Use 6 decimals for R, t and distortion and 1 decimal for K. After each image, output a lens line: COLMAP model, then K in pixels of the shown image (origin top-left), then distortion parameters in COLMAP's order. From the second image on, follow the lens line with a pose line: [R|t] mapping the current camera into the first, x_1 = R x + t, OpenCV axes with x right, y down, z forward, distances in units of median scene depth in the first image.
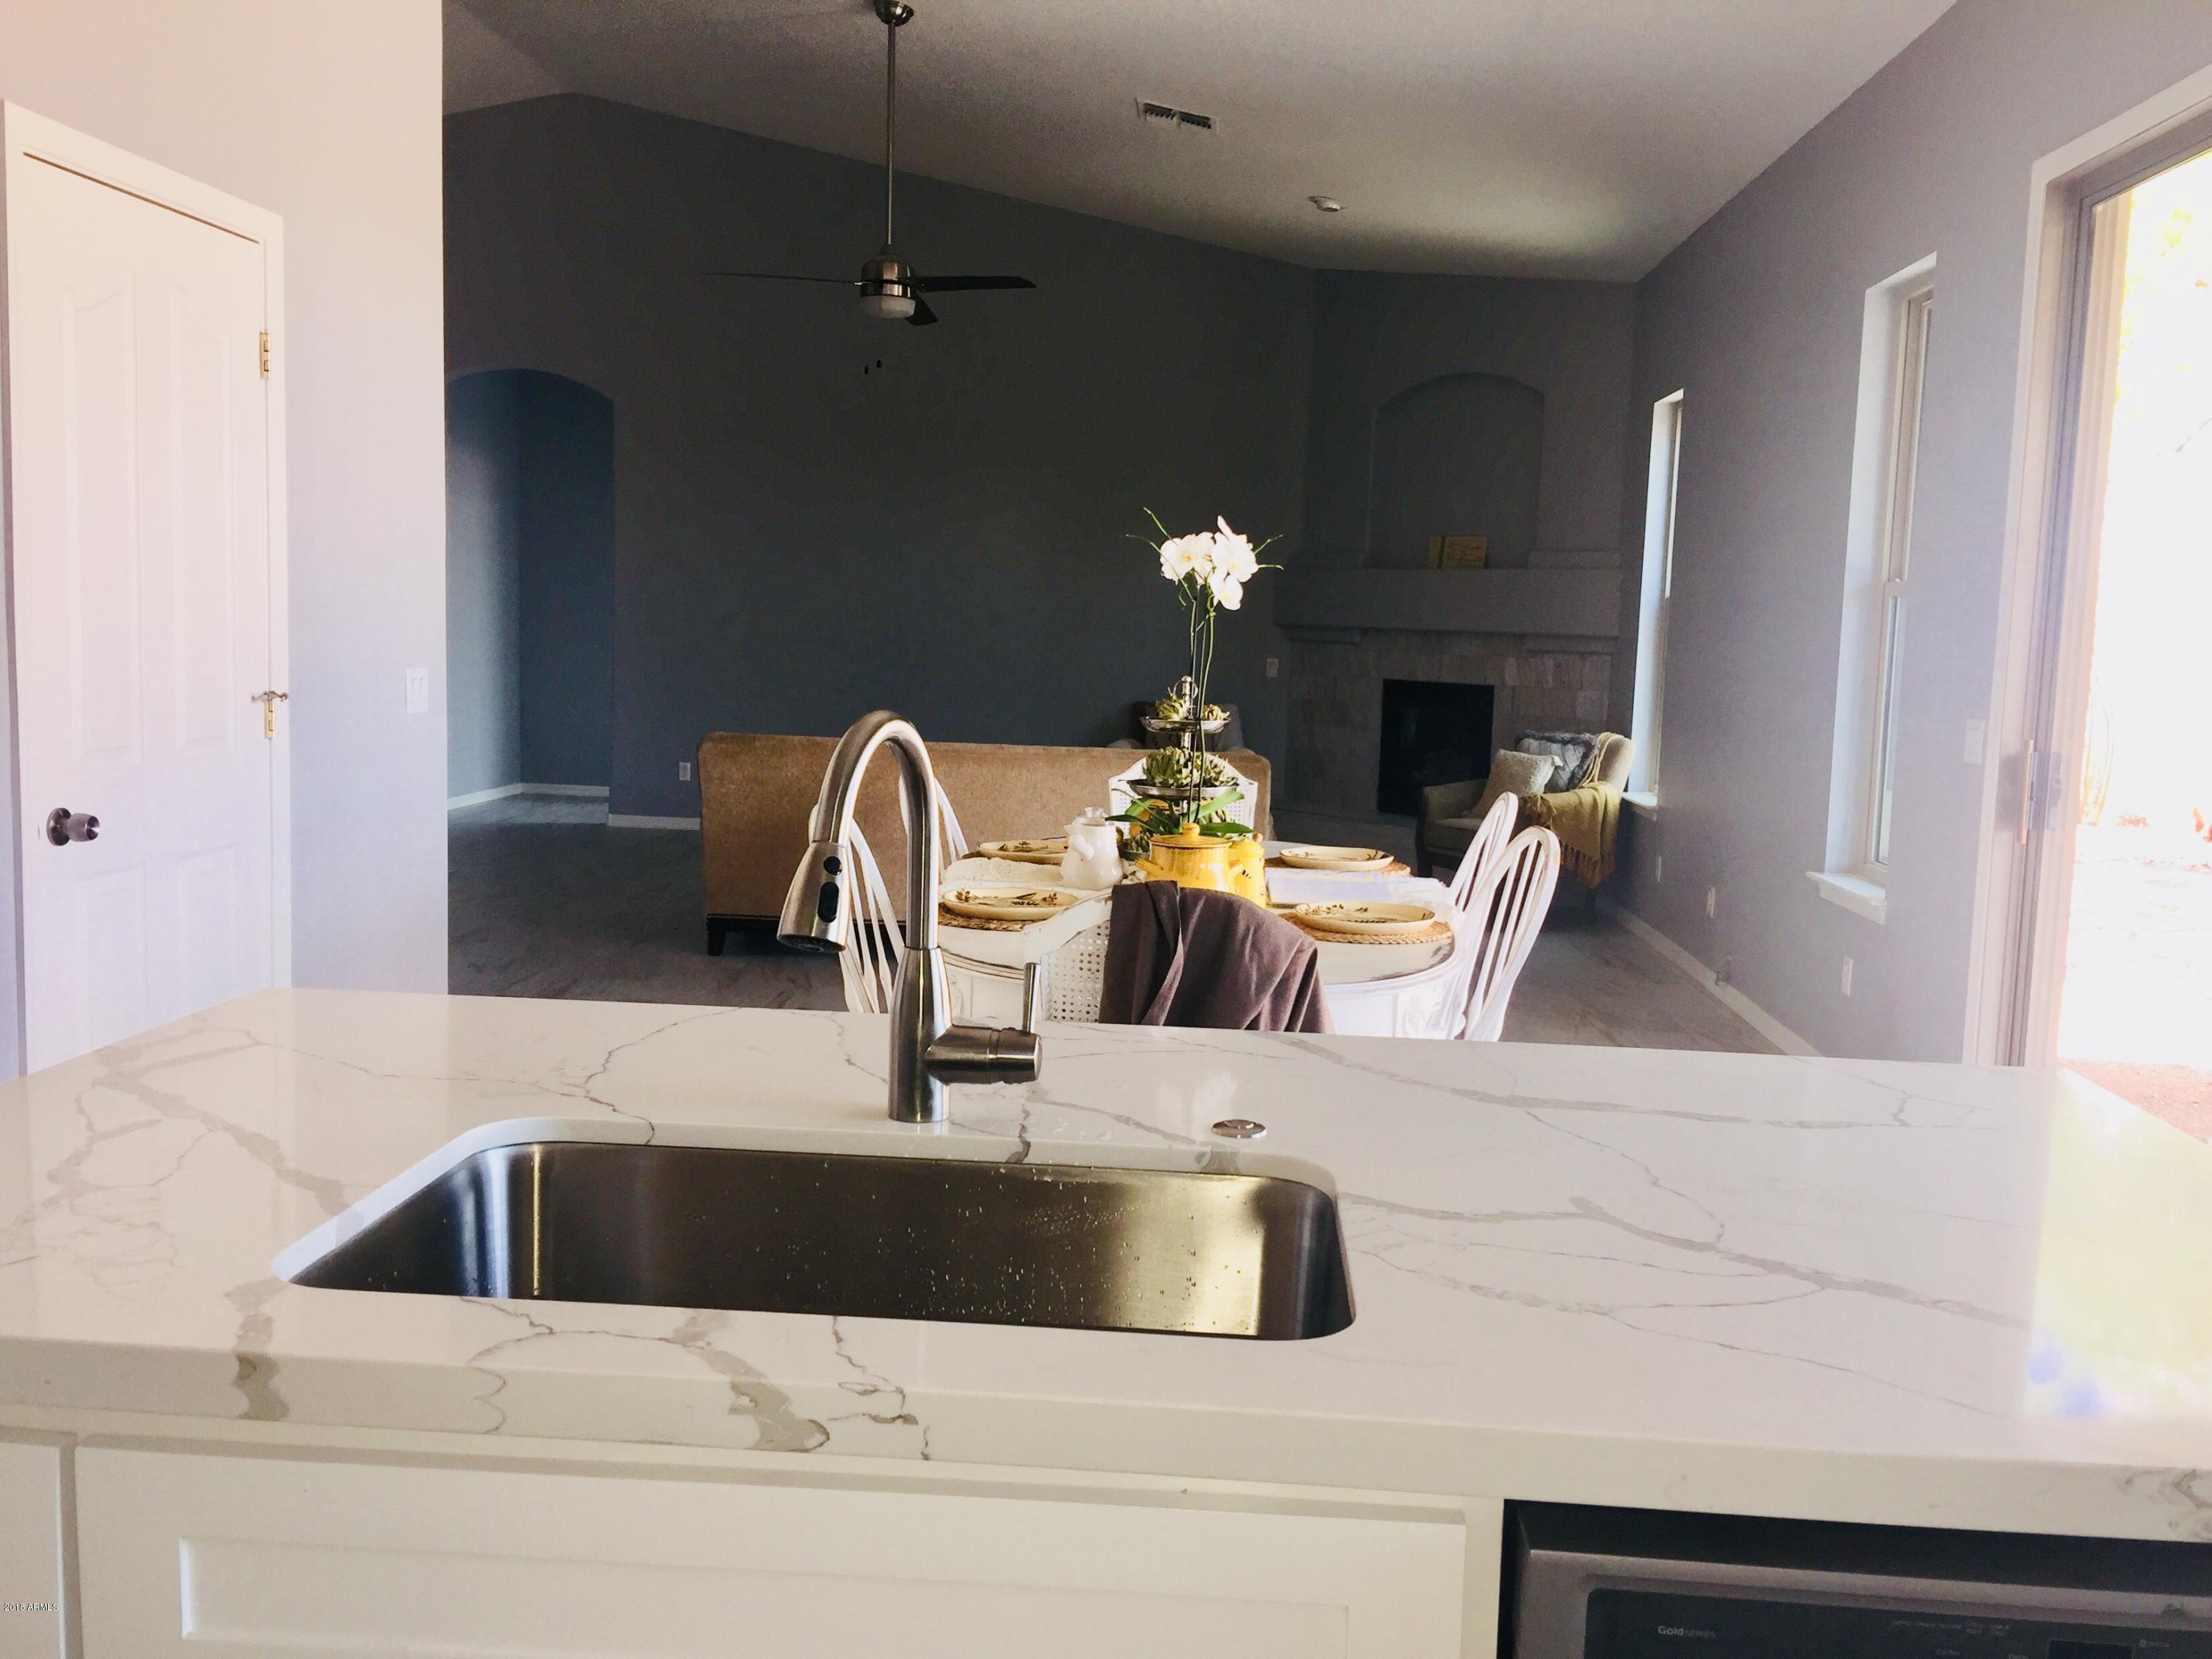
lens RADIAL K [[1879.7, 0, 1100.3], [0, 1879.7, 805.8], [0, 0, 1]] dist [0.085424, -0.135234]
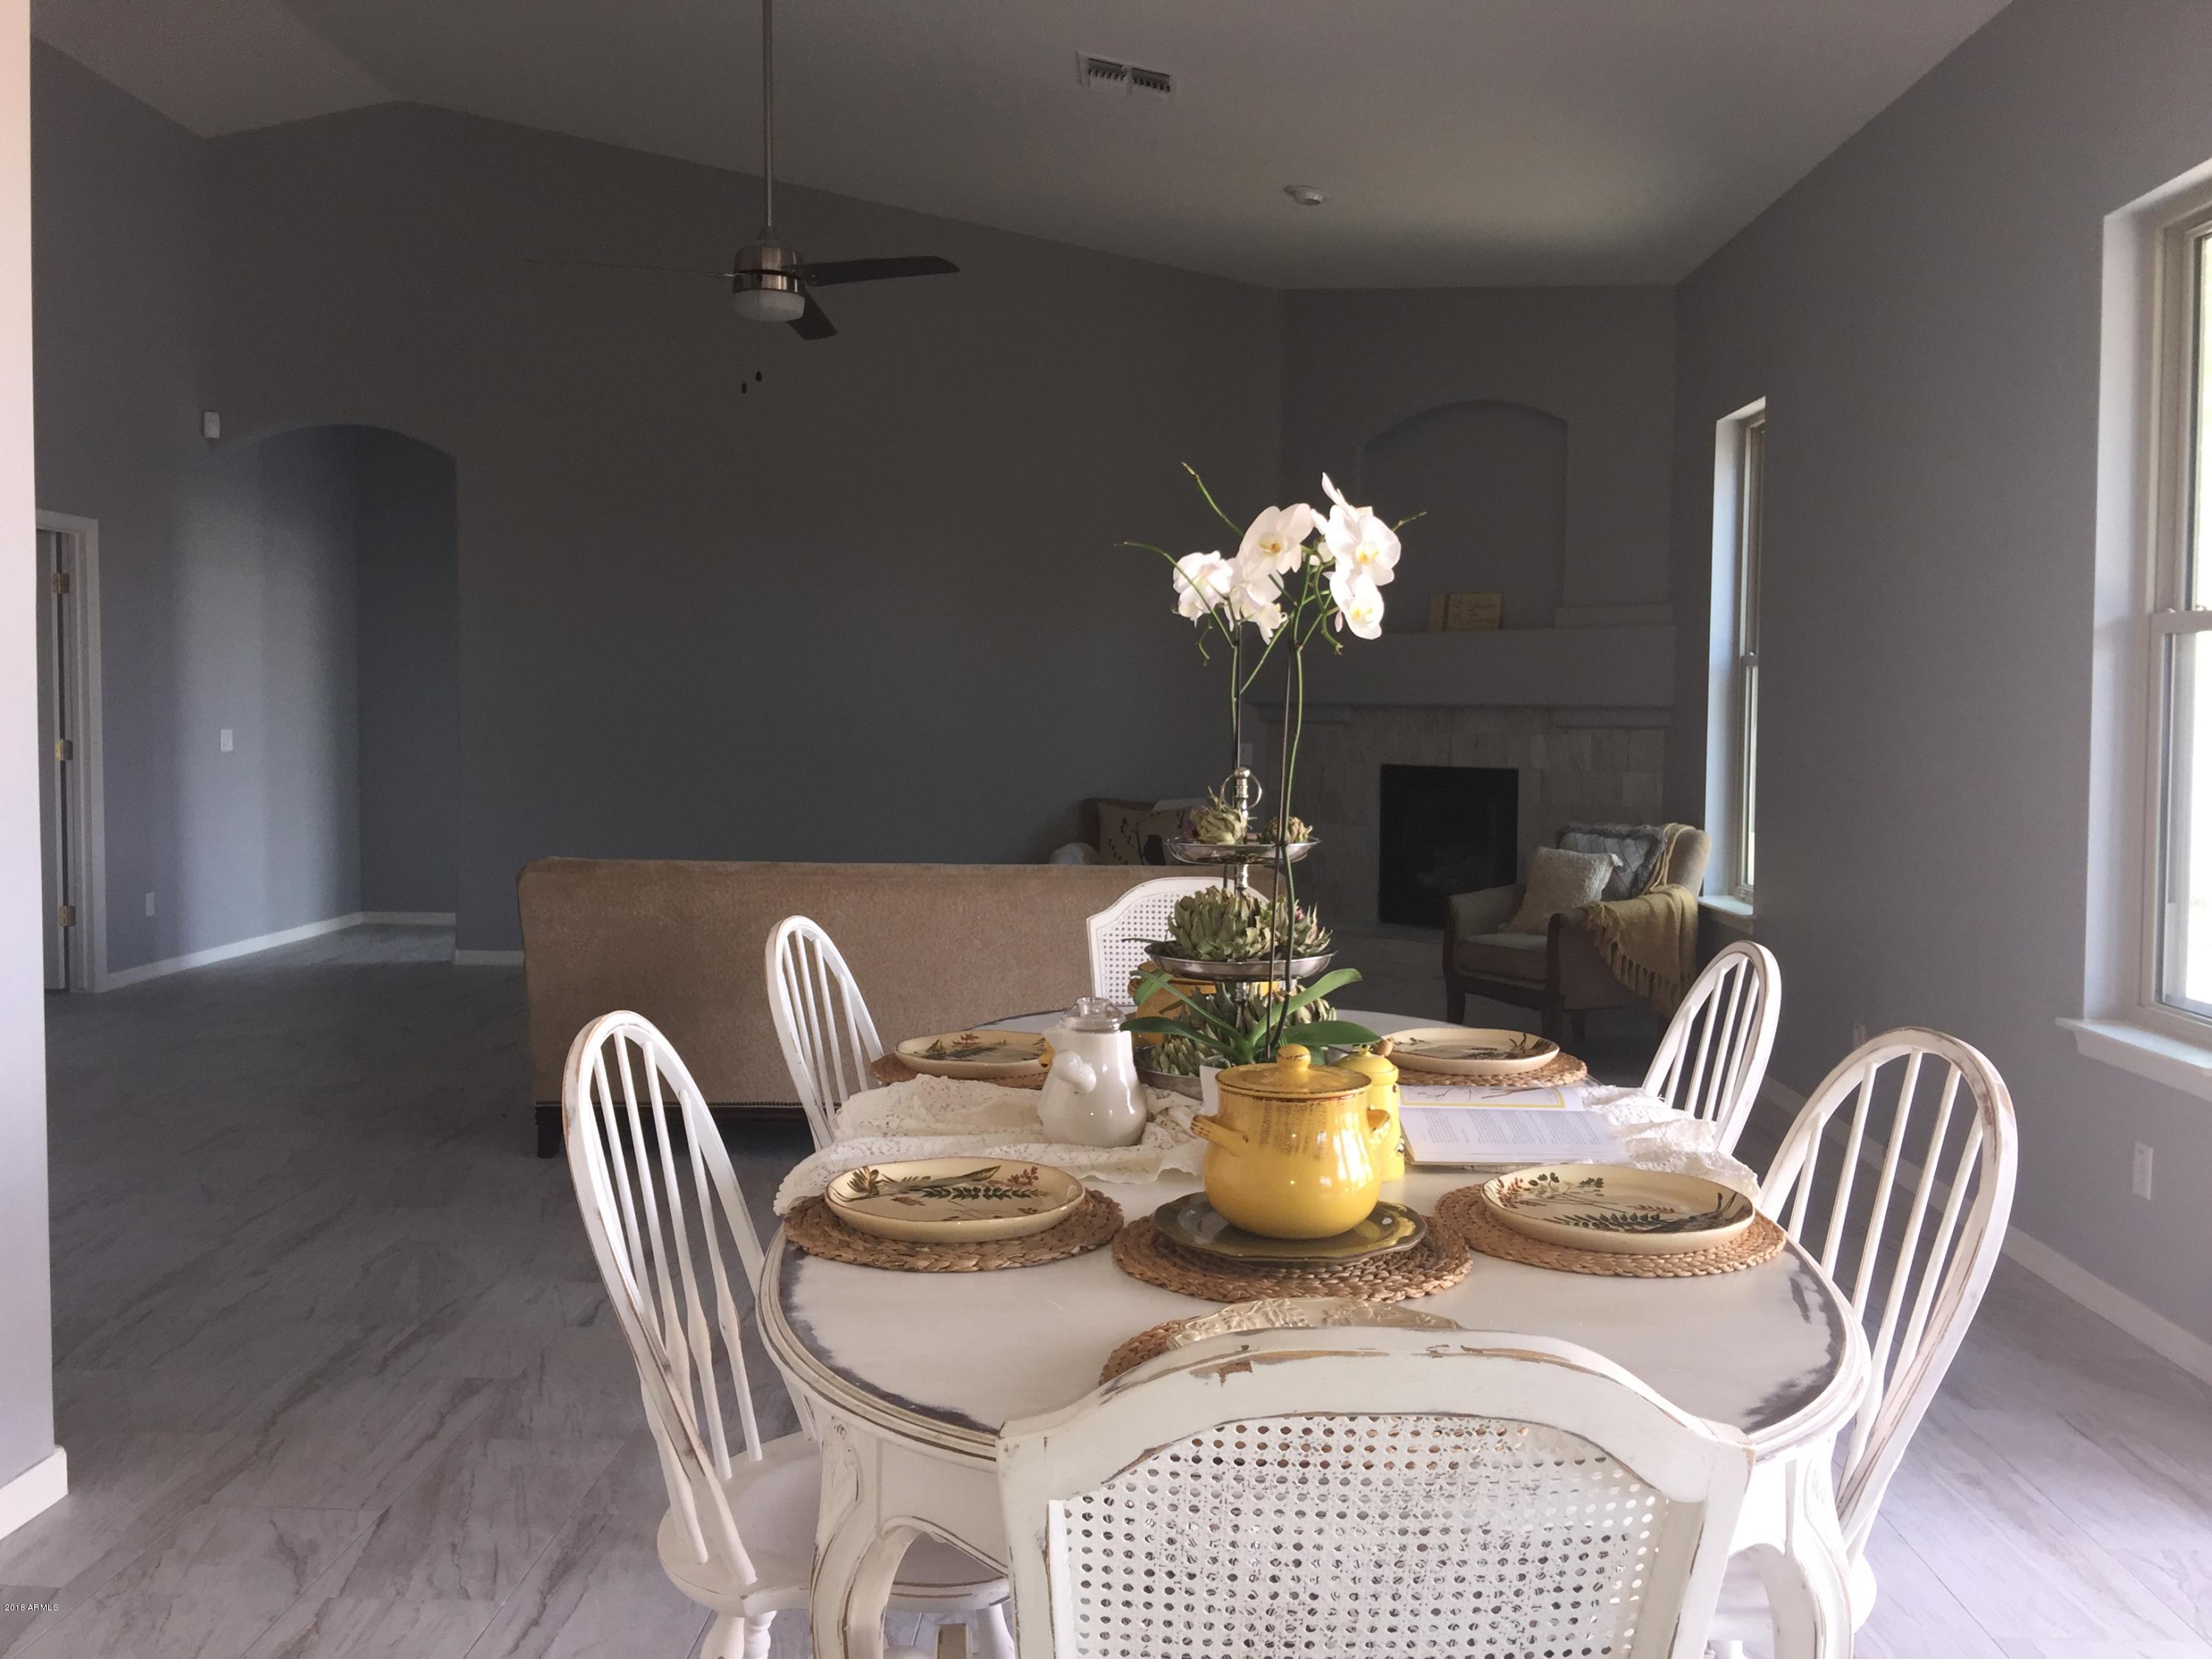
lens RADIAL K [[1879.7, 0, 1099.8], [0, 1879.7, 797.3], [0, 0, 1]] dist [0.085424, -0.135234]
pose [[0.998888, -0.025845, 0.039428, -0.012180], [0.027891, 0.998244, -0.052267, -0.016604], [-0.038008, 0.053309, 0.997854, 0.228572]]
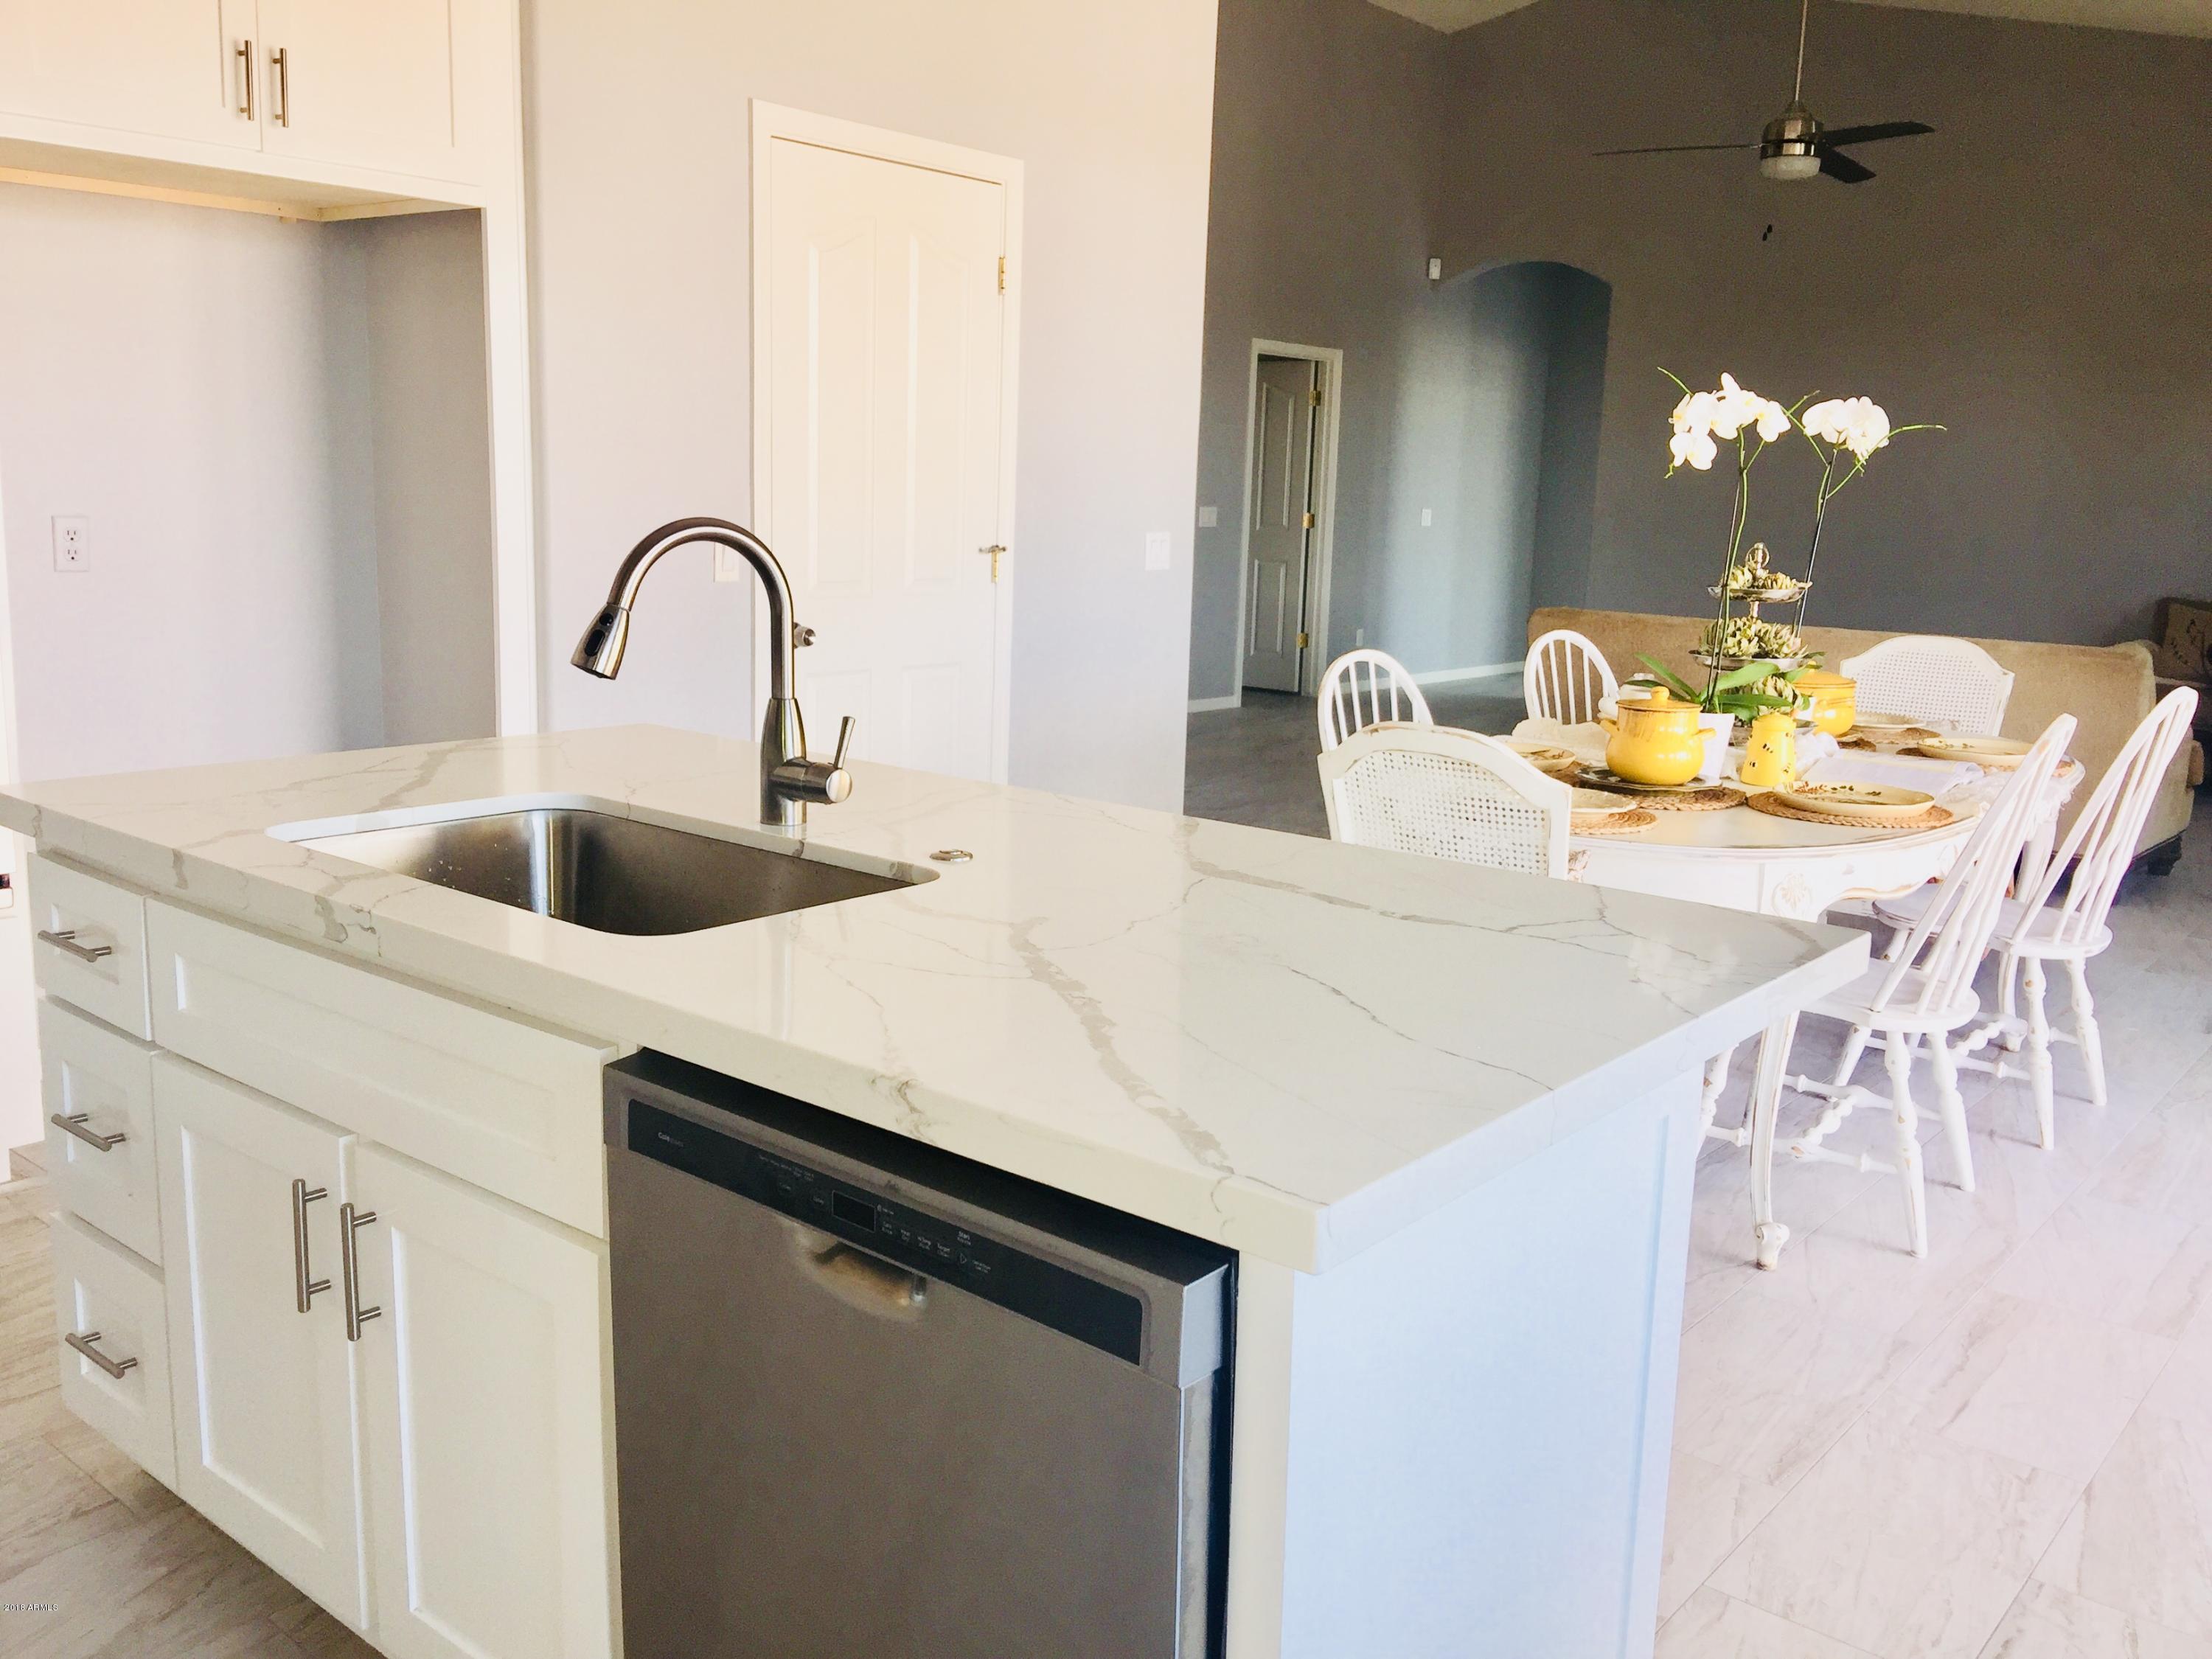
lens RADIAL K [[1879.7, 0, 1099.1], [0, 1879.7, 812.0], [0, 0, 1]] dist [0.085424, -0.135234]
pose [[0.814903, 0.096627, -0.571486, 0.187119], [-0.063323, 0.994946, 0.077931, 0.007649], [0.576128, -0.027318, 0.816903, 0.003534]]
